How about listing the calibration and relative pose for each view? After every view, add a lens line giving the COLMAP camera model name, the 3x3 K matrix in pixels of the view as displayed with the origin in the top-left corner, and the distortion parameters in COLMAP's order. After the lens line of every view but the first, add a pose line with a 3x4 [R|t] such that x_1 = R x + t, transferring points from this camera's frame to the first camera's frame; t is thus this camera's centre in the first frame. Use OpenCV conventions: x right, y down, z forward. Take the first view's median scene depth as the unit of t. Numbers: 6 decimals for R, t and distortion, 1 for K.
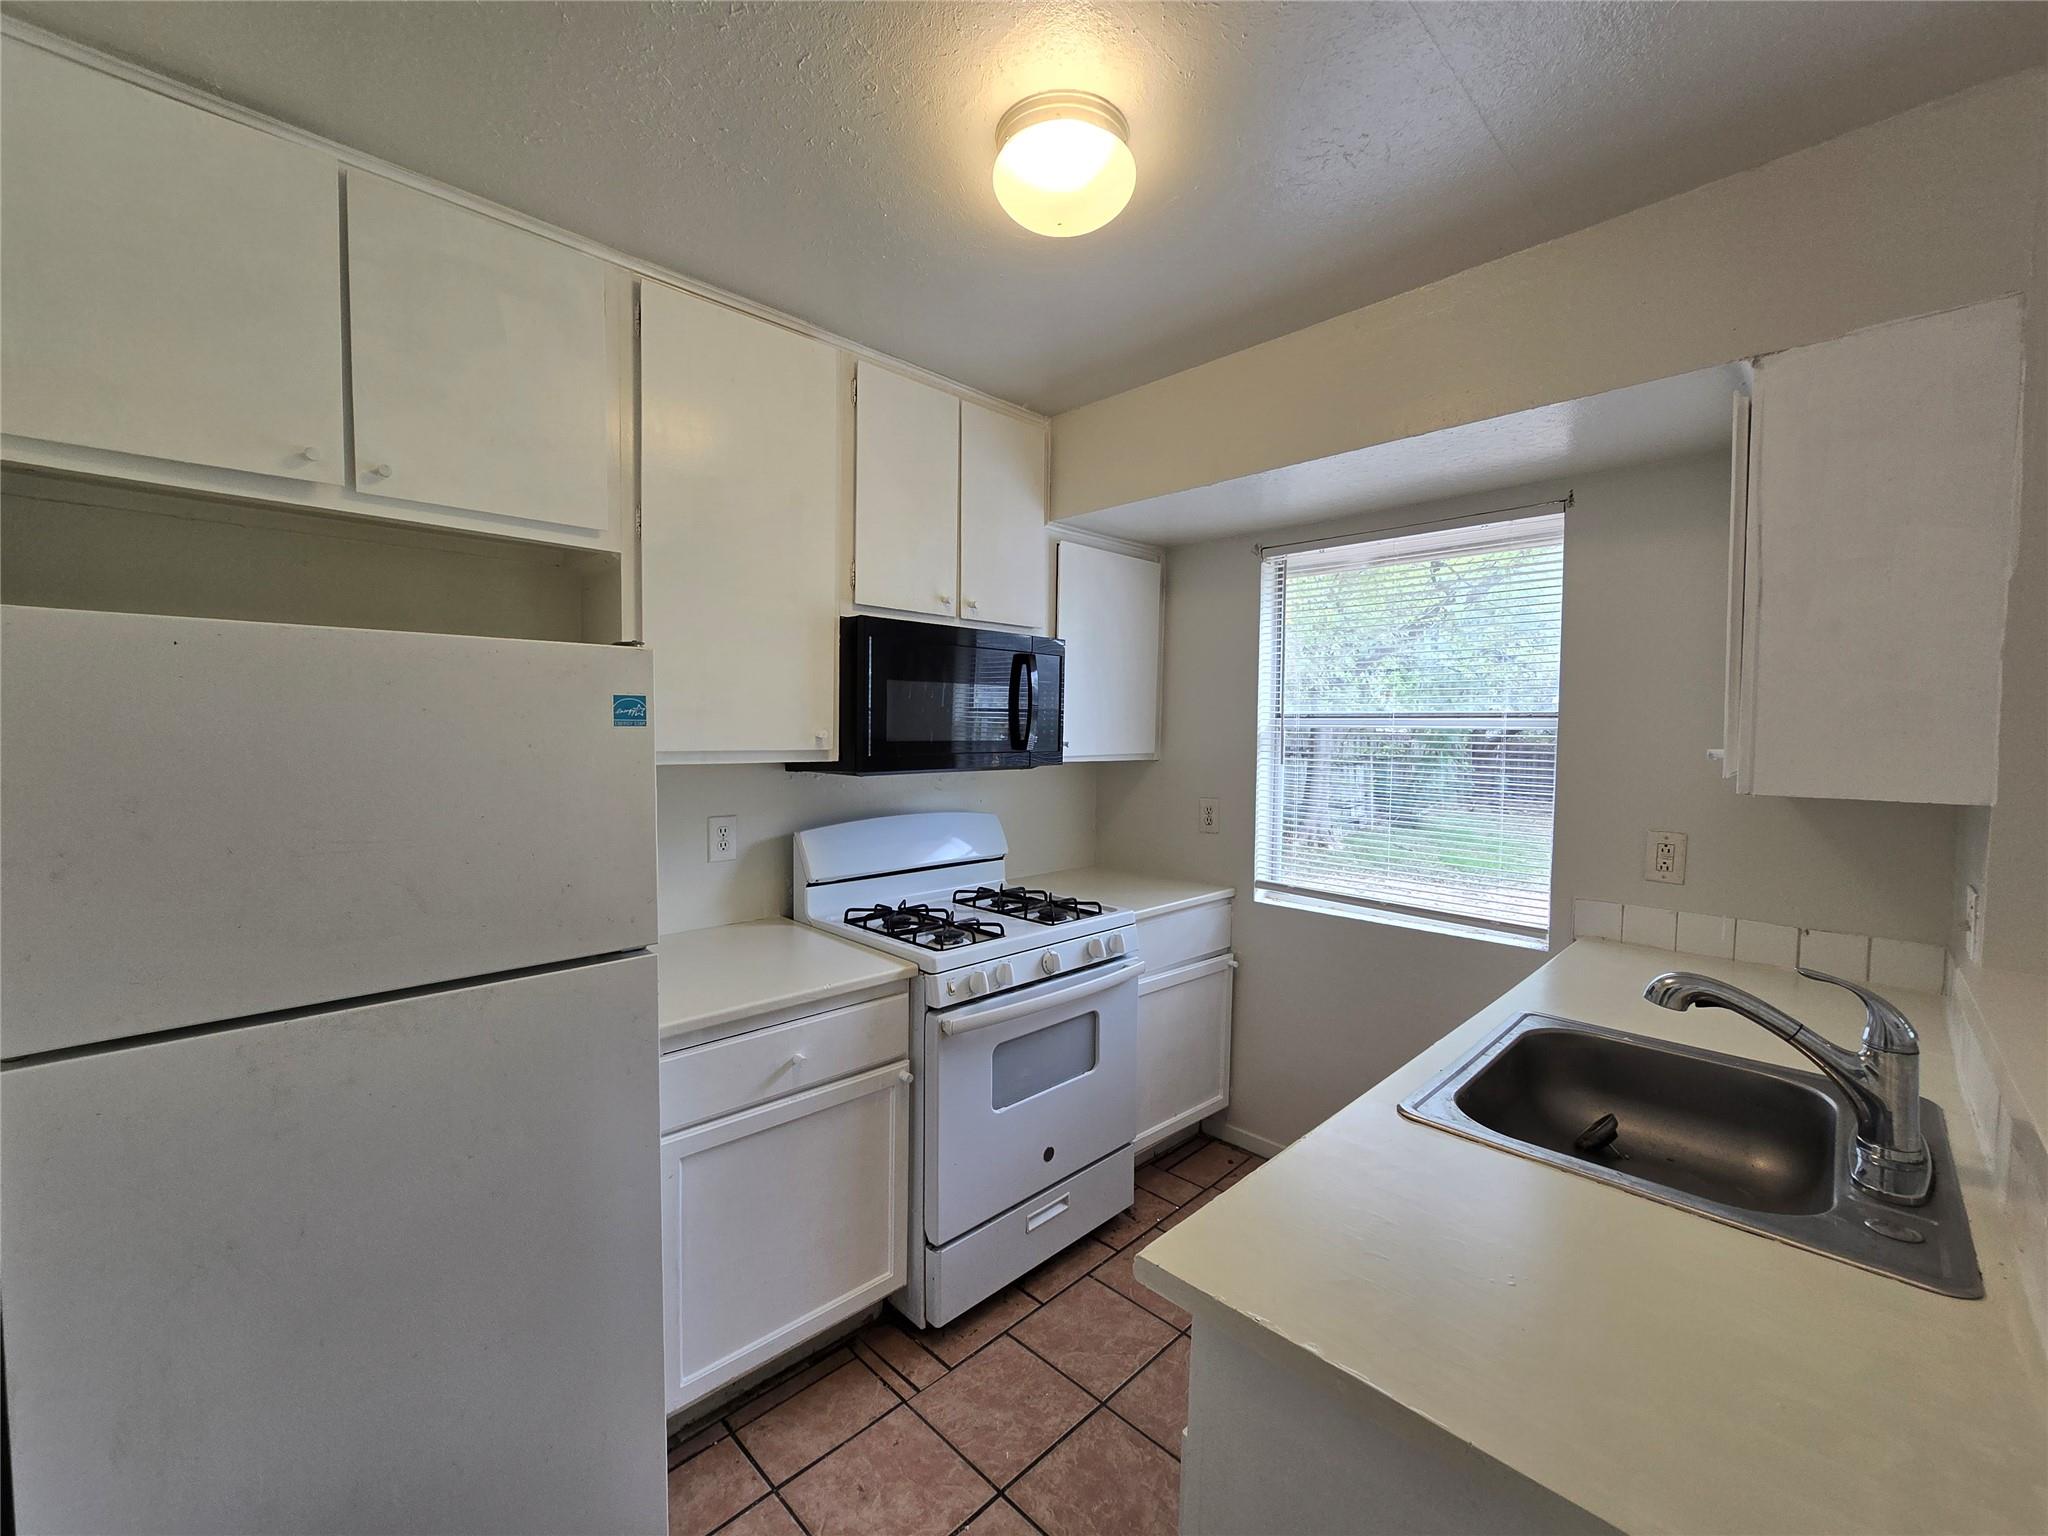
lens RADIAL K [[837.8, 0, 1028.4], [0, 837.8, 765.8], [0, 0, 1]] dist [-0.004549, 0.001475]
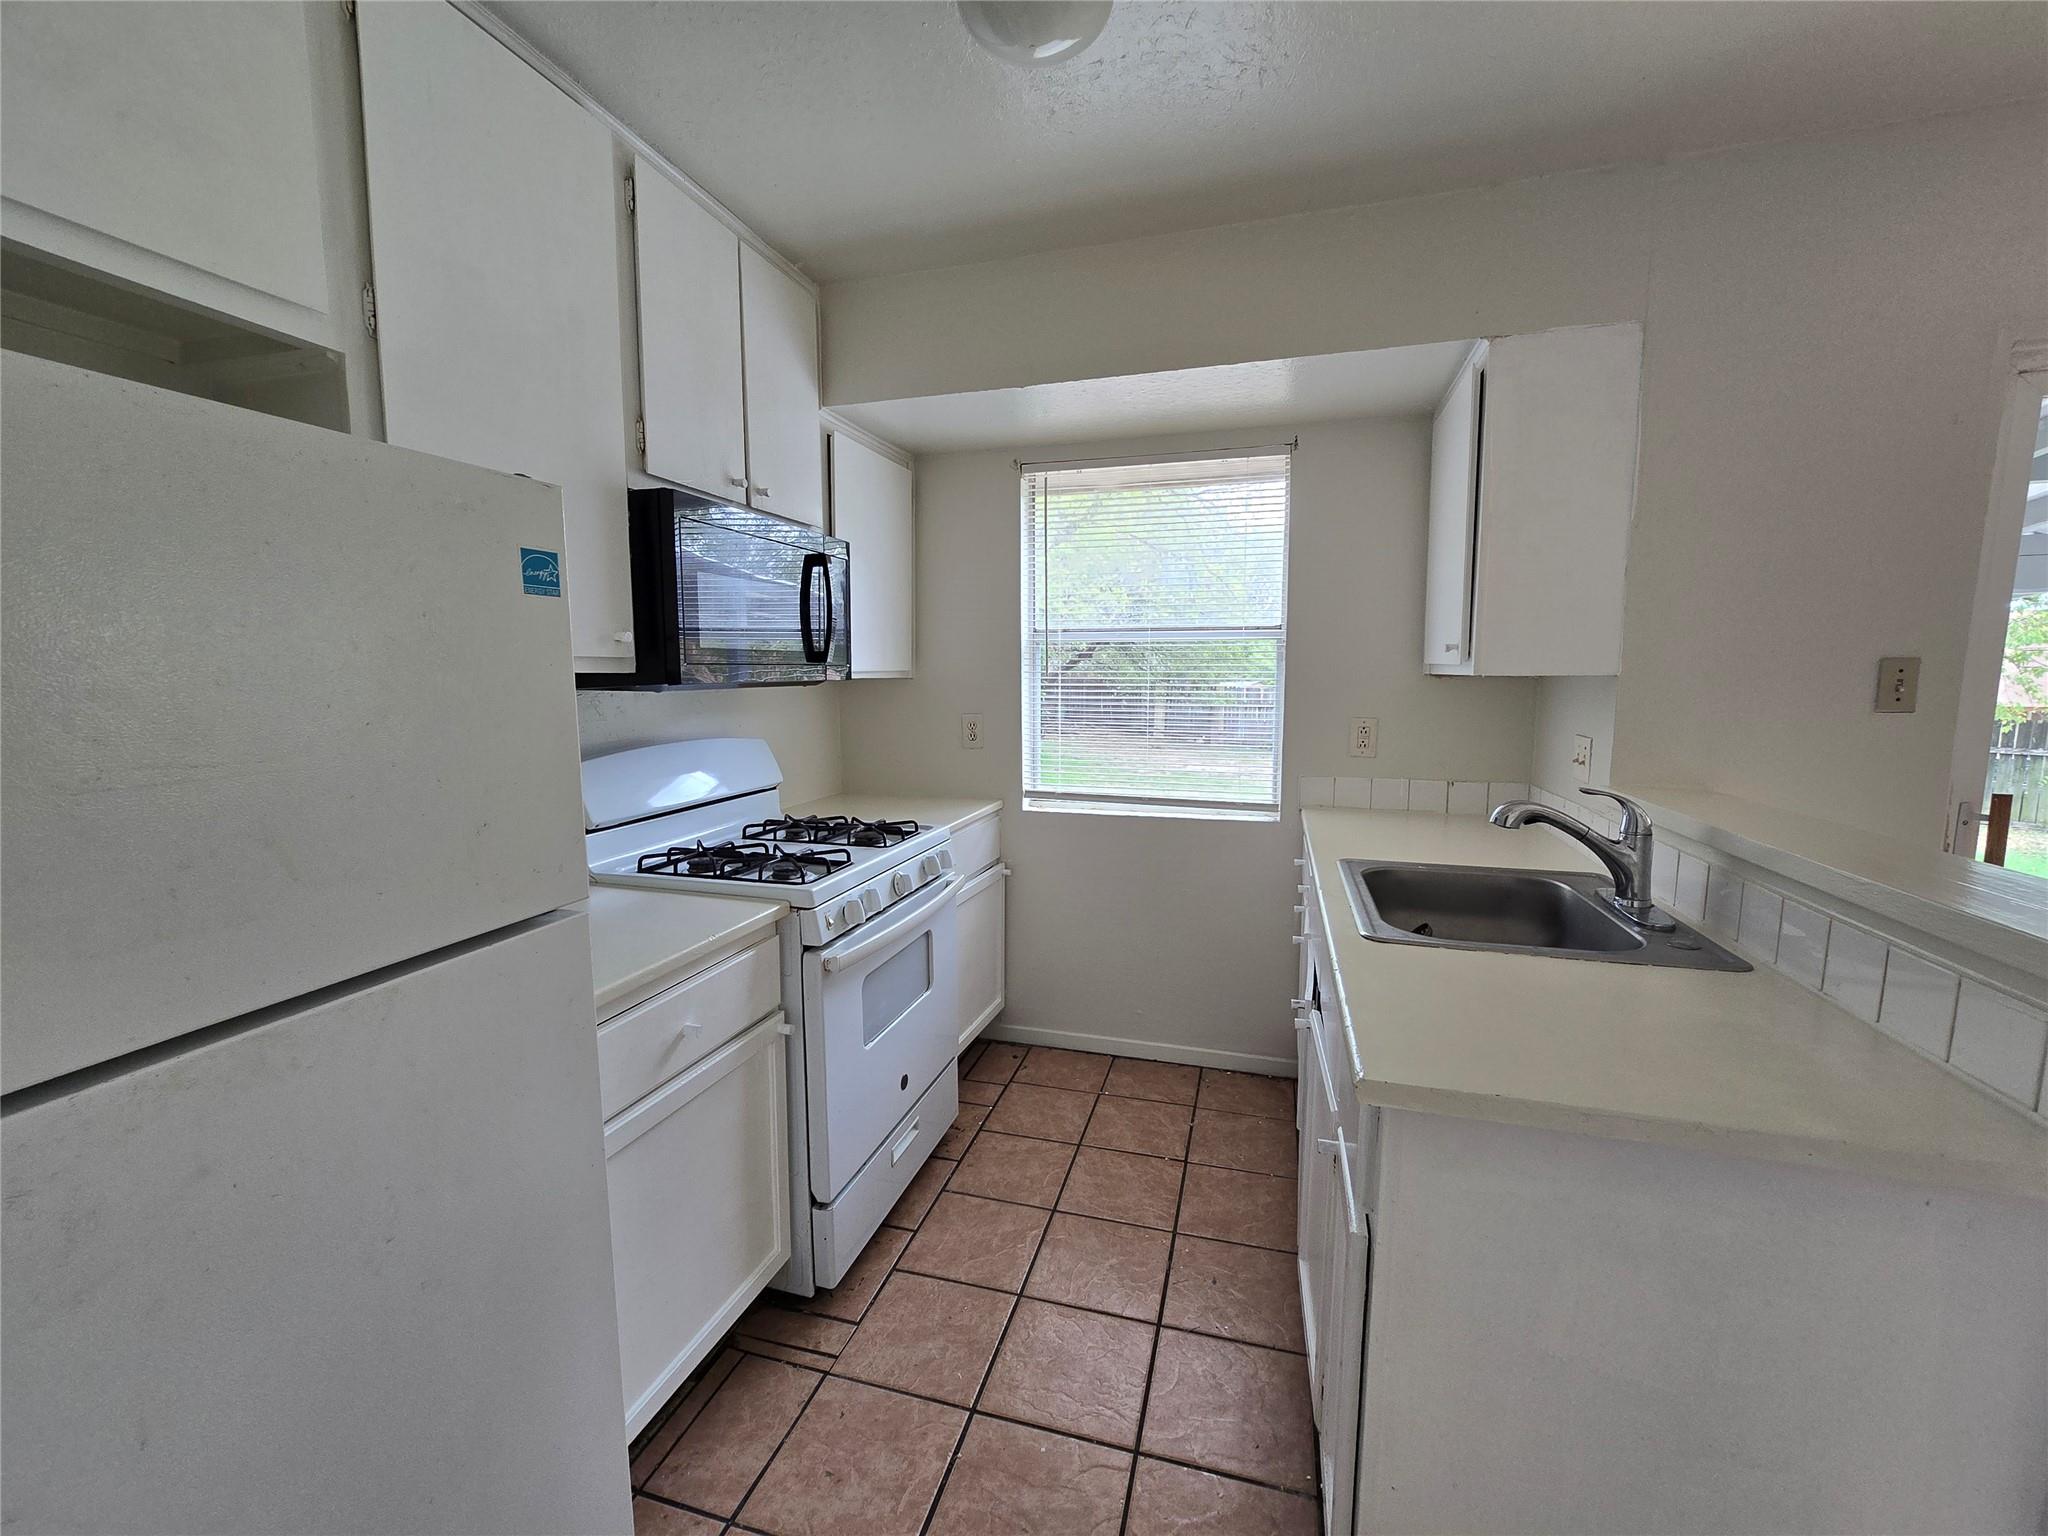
lens RADIAL K [[837.8, 0, 1024.4], [0, 837.8, 766.2], [0, 0, 1]] dist [-0.004549, 0.001475]
pose [[0.877349, -0.066273, 0.475255, -0.290925], [0.033053, 0.996411, 0.077930, 0.034051], [-0.478714, -0.052663, 0.876390, 0.114617]]
